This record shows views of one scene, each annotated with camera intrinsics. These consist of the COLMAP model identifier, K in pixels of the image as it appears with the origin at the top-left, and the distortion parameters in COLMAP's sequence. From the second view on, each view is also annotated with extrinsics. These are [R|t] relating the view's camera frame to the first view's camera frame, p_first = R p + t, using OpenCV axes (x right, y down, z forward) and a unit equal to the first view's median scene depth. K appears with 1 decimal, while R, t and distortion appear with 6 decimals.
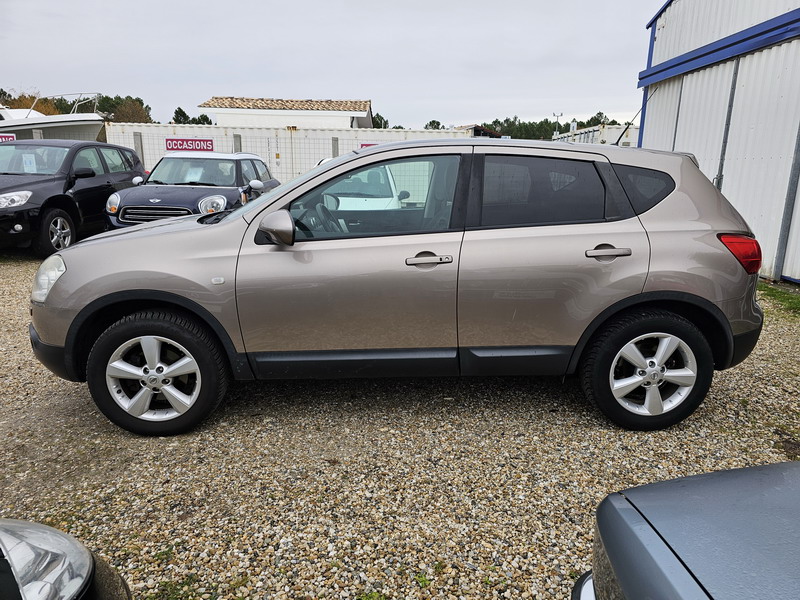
lens RADIAL K [[539.2, 0, 399.6], [0, 539.2, 298.9], [0, 0, 1]] dist [0.042993, -0.025684]
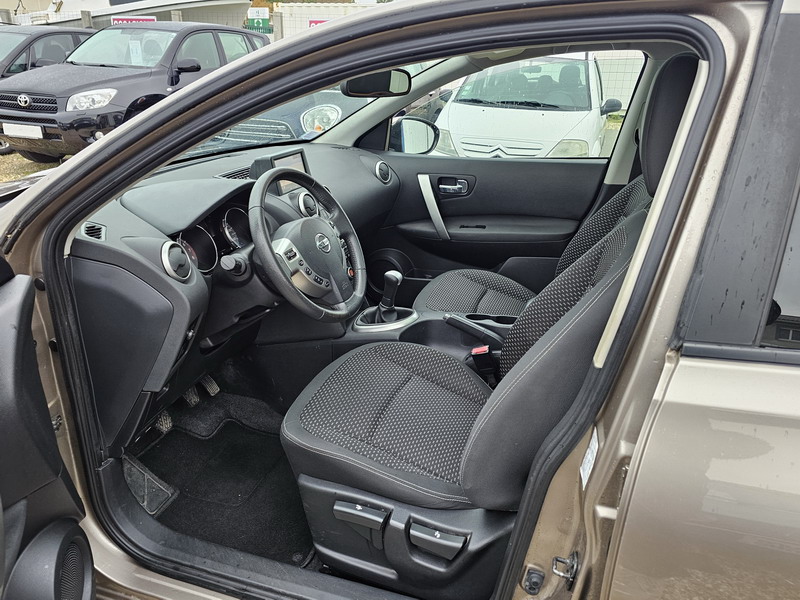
lens RADIAL K [[539.2, 0, 398.3], [0, 539.2, 298.0], [0, 0, 1]] dist [0.042993, -0.025684]
pose [[0.927216, 0.160037, -0.338612, 0.035294], [-0.097287, 0.975991, 0.194878, -0.083043], [0.361670, -0.147752, 0.920524, 0.320688]]
